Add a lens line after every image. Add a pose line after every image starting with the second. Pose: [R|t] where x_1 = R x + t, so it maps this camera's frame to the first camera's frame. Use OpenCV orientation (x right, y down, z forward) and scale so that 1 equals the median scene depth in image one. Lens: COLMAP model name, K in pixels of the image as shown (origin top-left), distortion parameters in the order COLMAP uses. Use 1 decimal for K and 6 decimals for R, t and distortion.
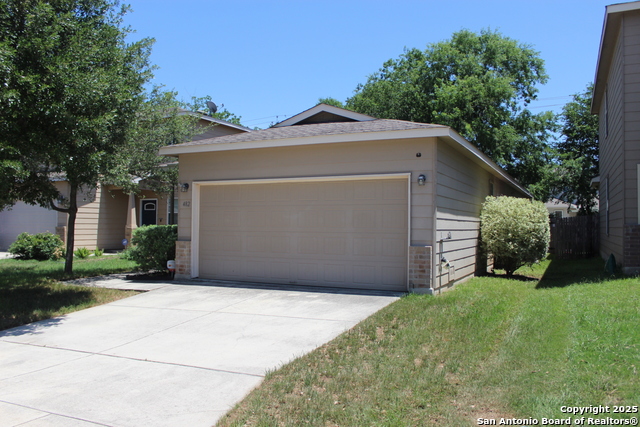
lens RADIAL K [[540.4, 0, 316.4], [0, 540.4, 216.2], [0, 0, 1]] dist [-0.165787, 0.139216]
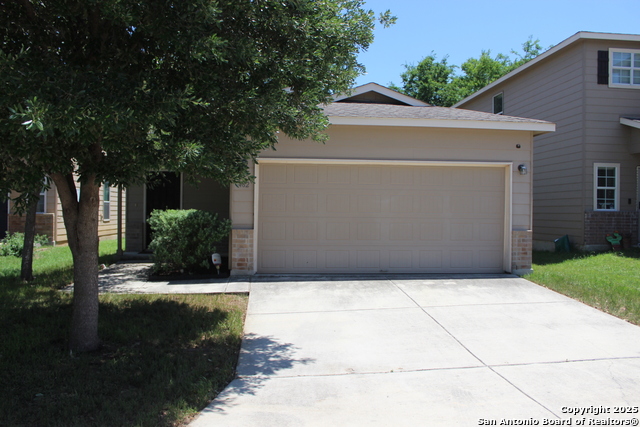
lens RADIAL K [[540.4, 0, 316.4], [0, 540.4, 216.2], [0, 0, 1]] dist [-0.165787, 0.139216]
pose [[0.862390, -0.003106, 0.506235, -0.591071], [-0.012504, 0.999545, 0.027432, 0.002303], [-0.506090, -0.029987, 0.861959, 0.241117]]
